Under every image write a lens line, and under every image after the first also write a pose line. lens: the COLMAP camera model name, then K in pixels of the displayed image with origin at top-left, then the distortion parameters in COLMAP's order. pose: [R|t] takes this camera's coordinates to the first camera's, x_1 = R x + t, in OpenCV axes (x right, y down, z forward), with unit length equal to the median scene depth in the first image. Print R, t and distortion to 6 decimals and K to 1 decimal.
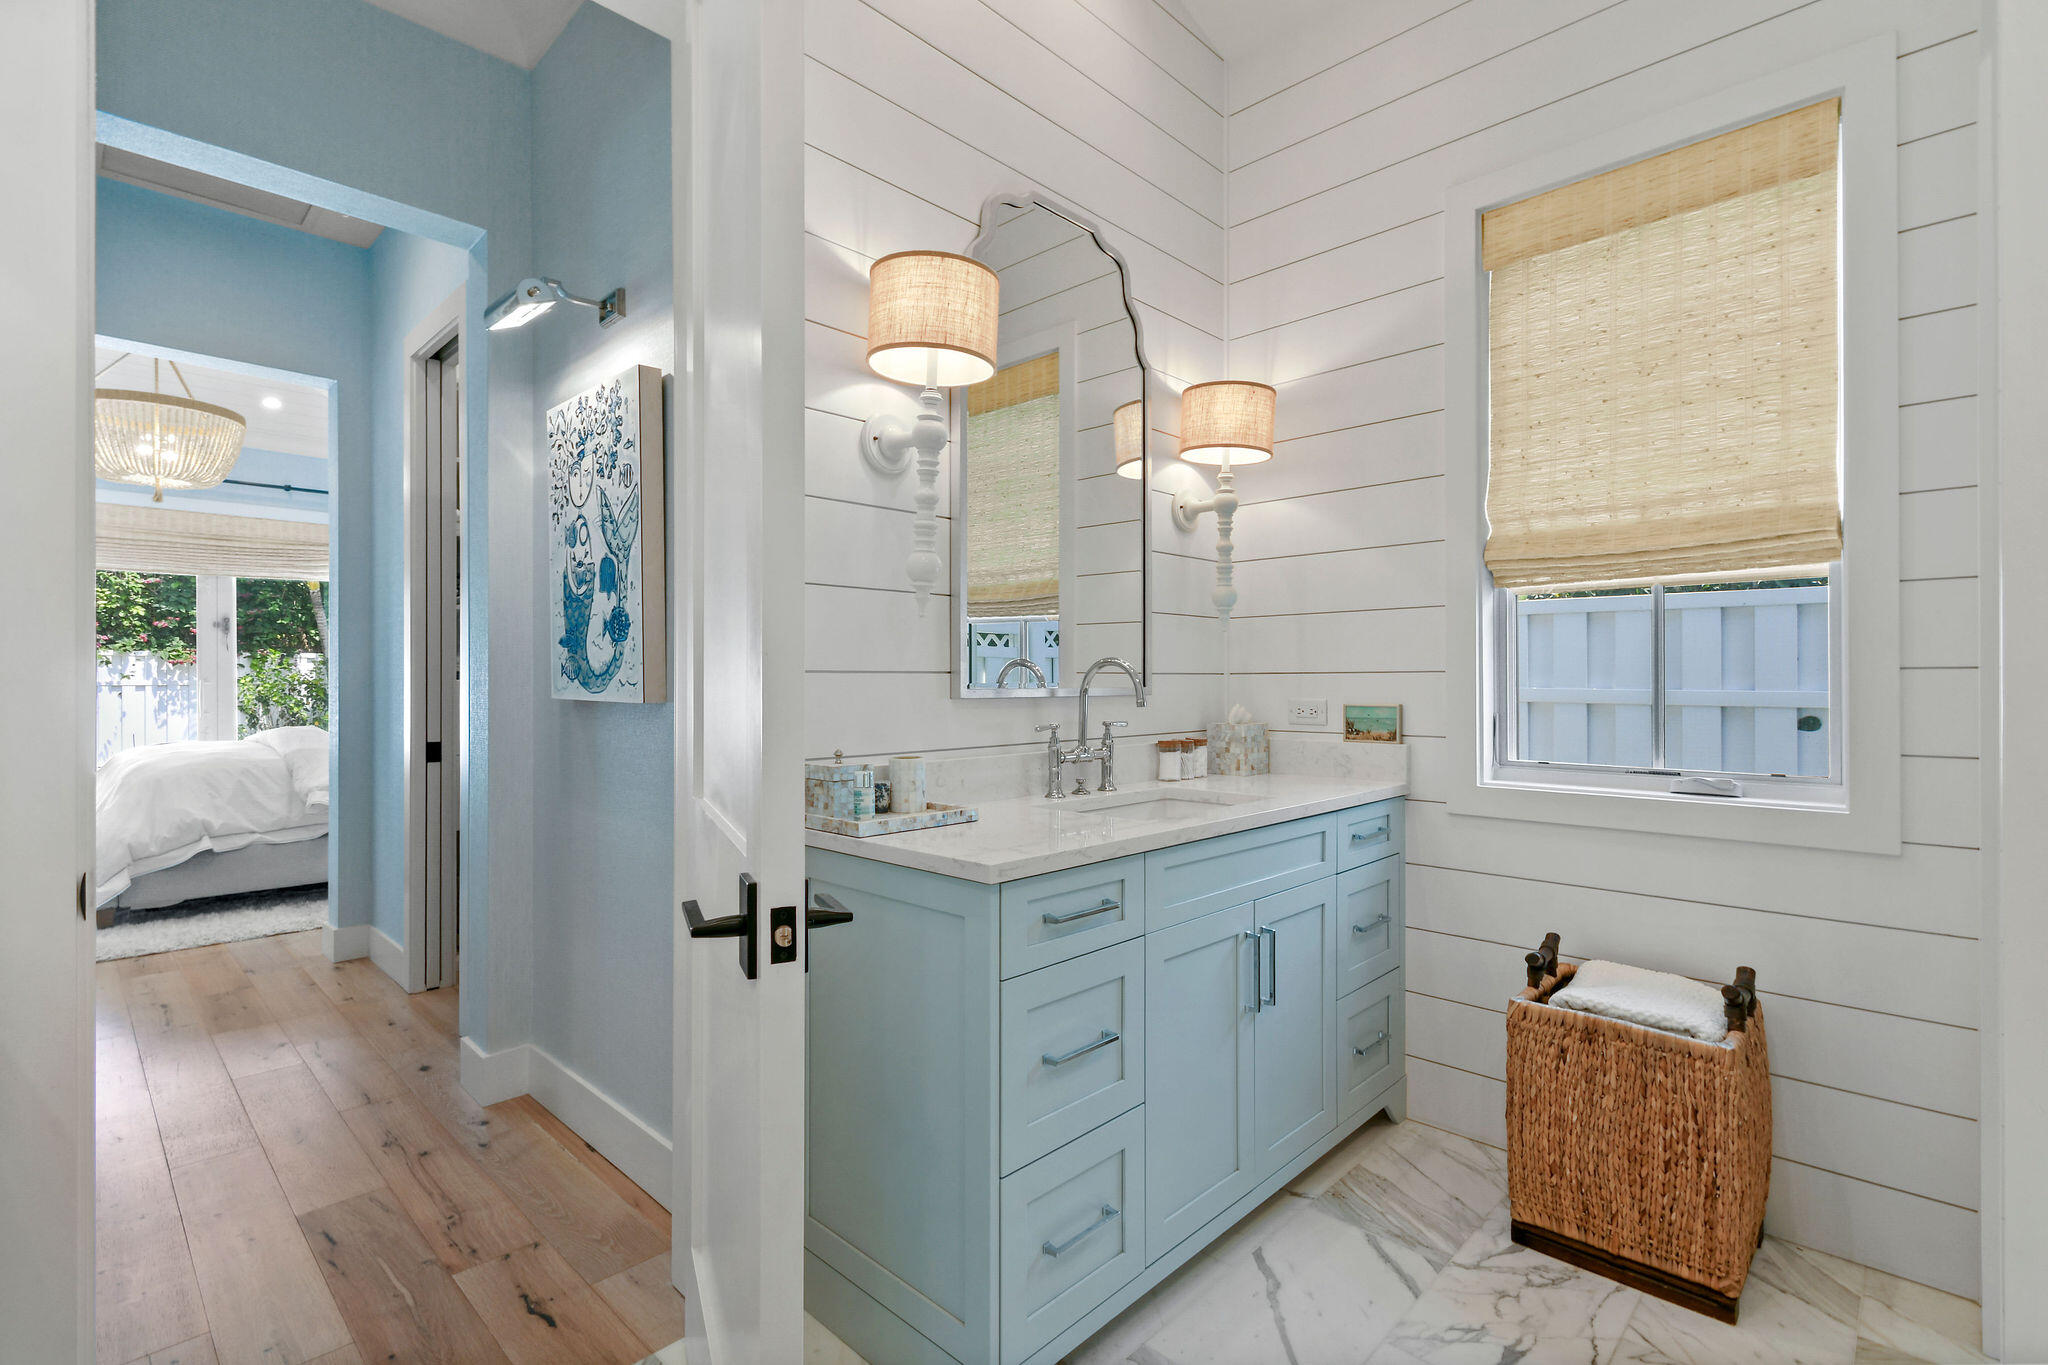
lens RADIAL K [[947.2, 0, 1037.1], [0, 947.2, 679.1], [0, 0, 1]] dist [0.000655, -0.001733]
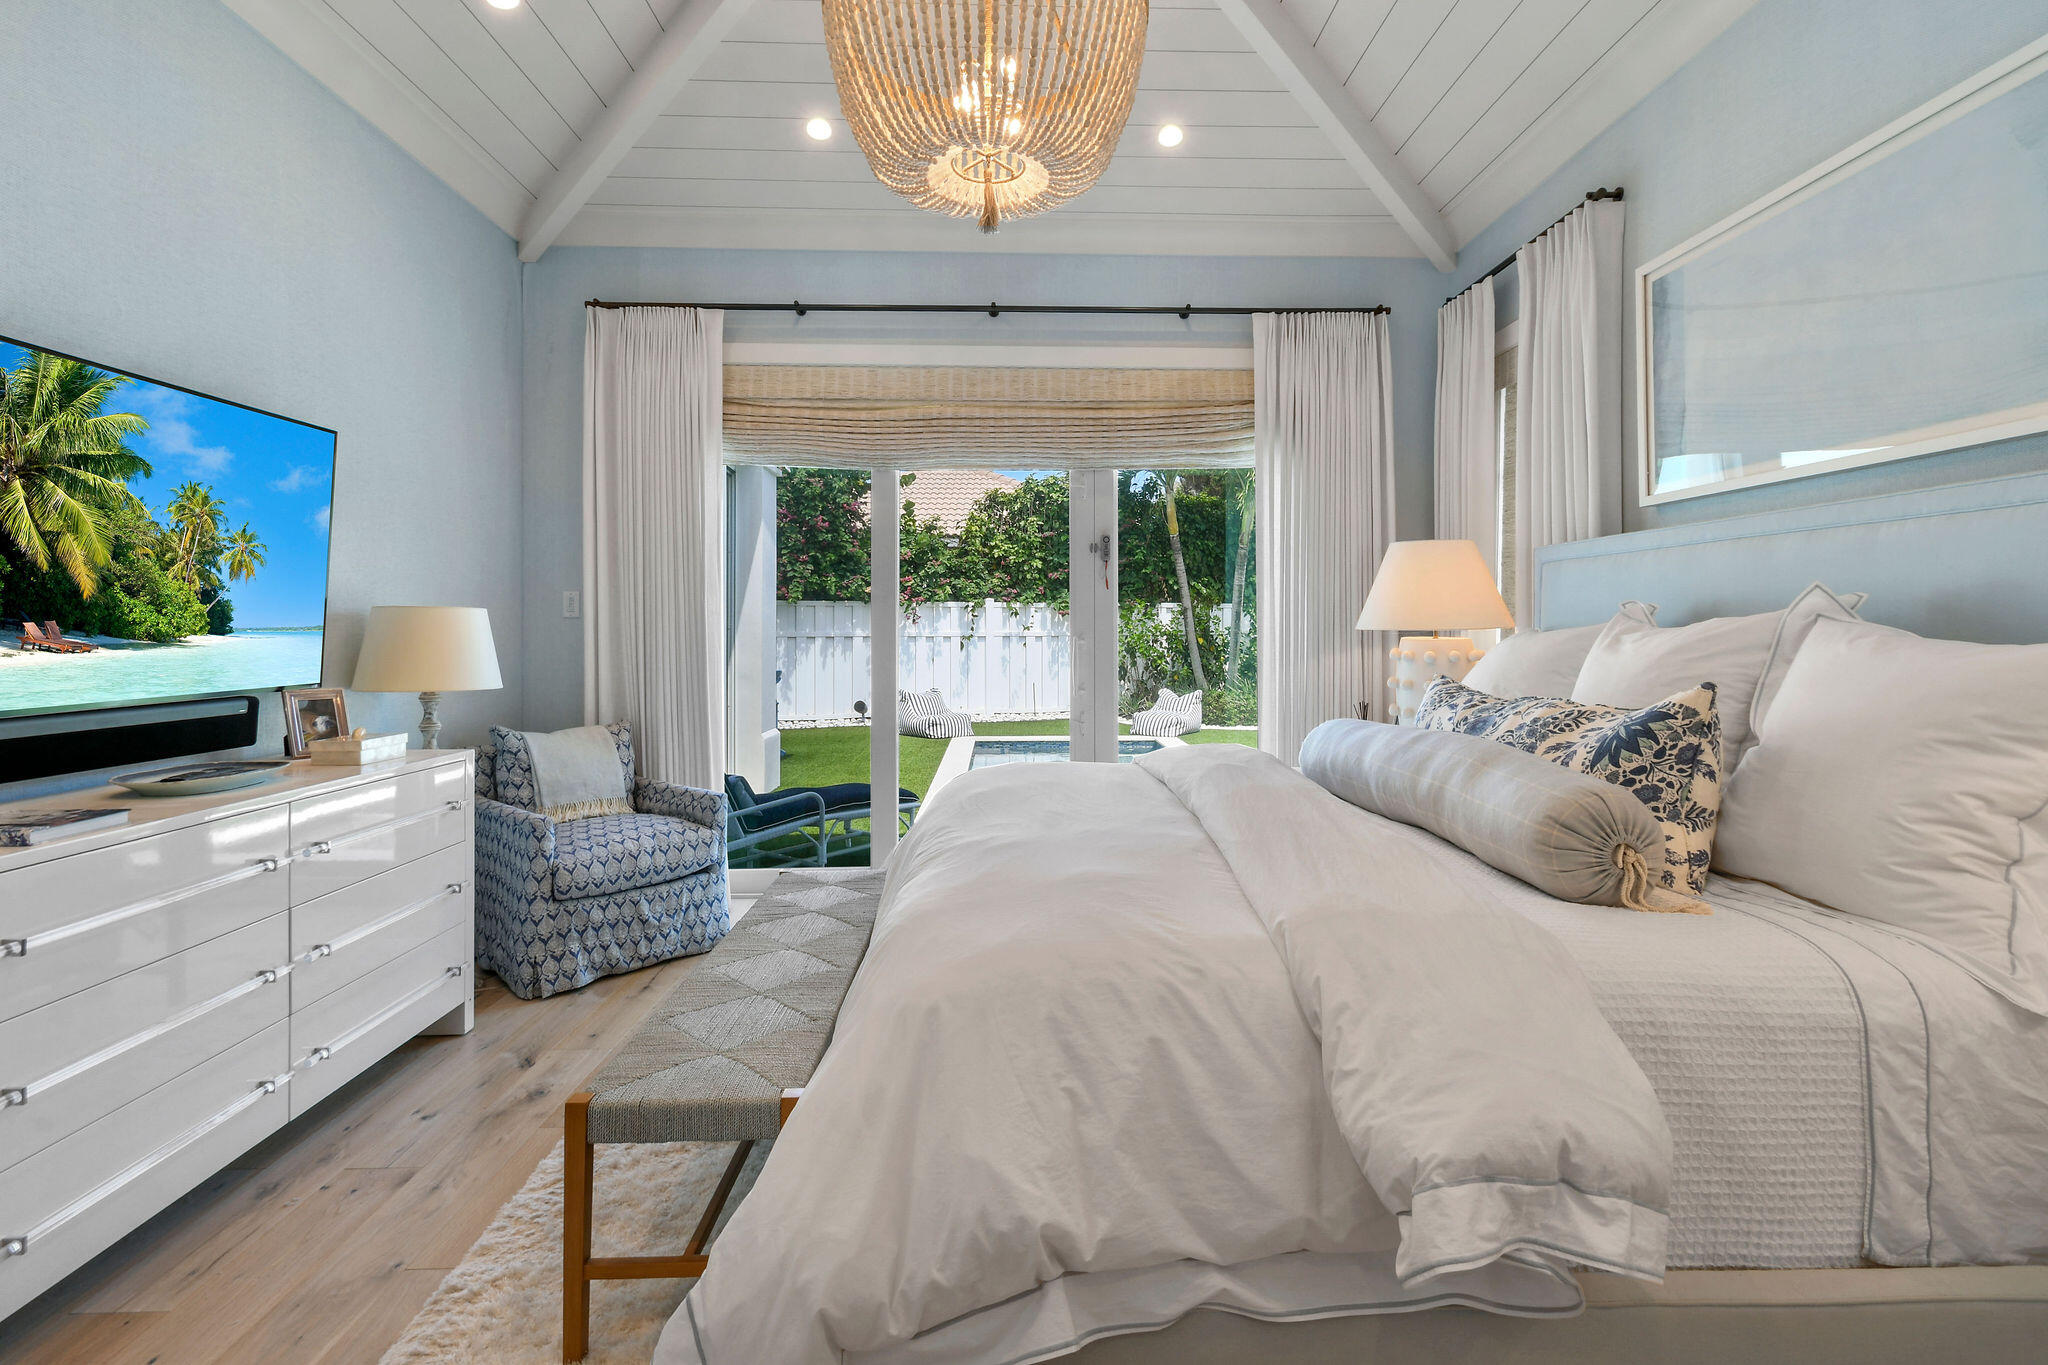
lens RADIAL K [[952.0, 0, 1042.1], [0, 952.0, 634.4], [0, 0, 1]] dist [0.003018, 0.000043]
pose [[0.718138, 0.005575, -0.695878, -0.235002], [-0.001163, 0.999976, 0.006811, -0.002593], [0.695900, -0.004082, 0.718127, 0.271809]]
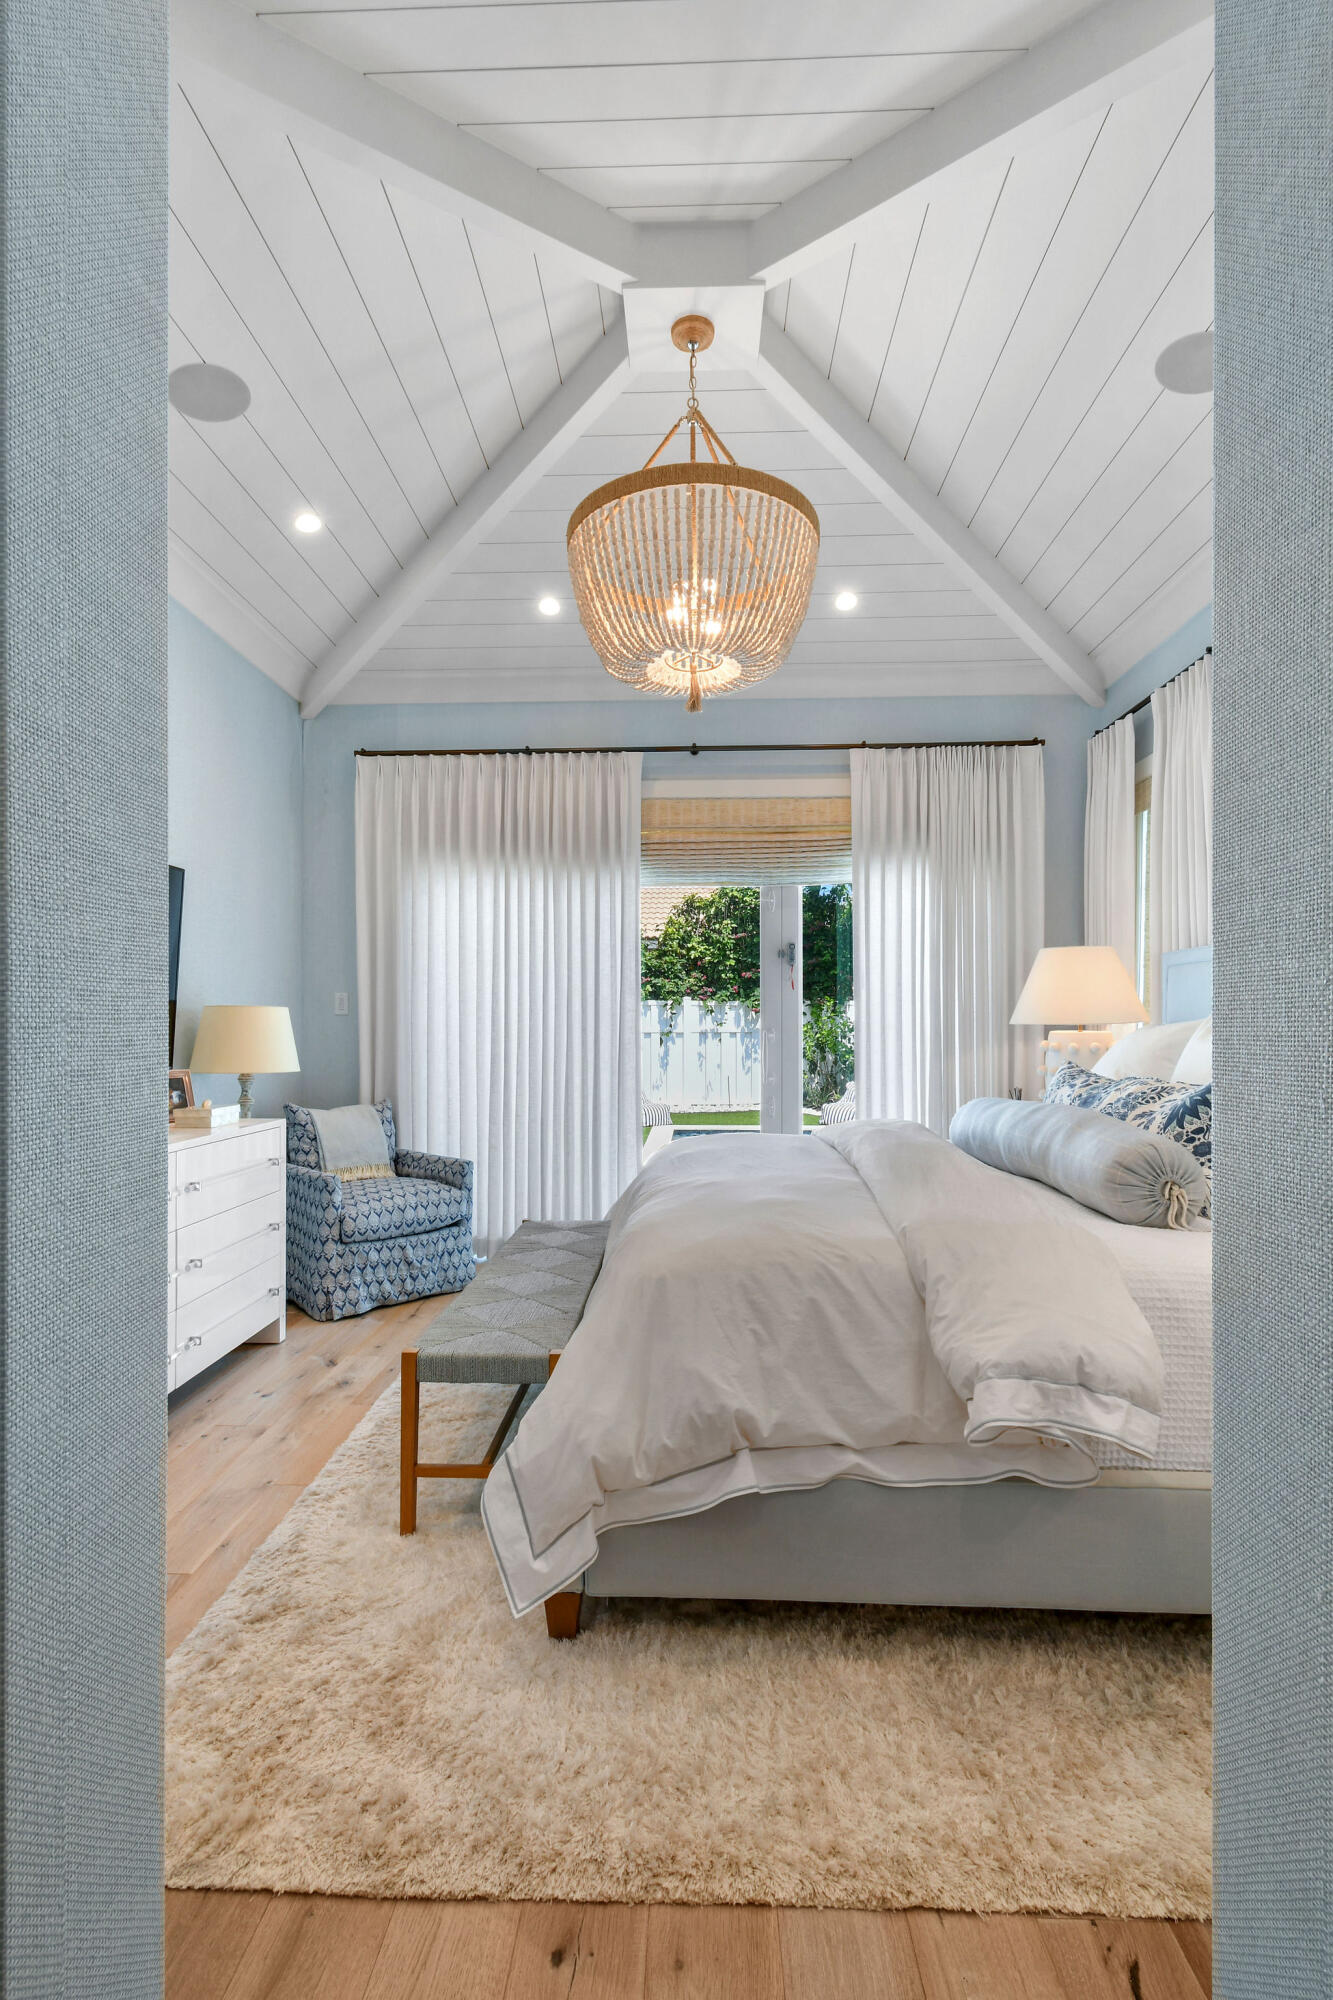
lens RADIAL K [[925.0, 0, 670.3], [0, 925.0, 1034.9], [0, 0, 1]] dist [0.000655, -0.001733]
pose [[0.666790, 0.008370, -0.745199, -0.207118], [-0.000622, 0.999943, 0.010675, -0.001855], [0.745245, -0.006655, 0.666757, 0.243212]]
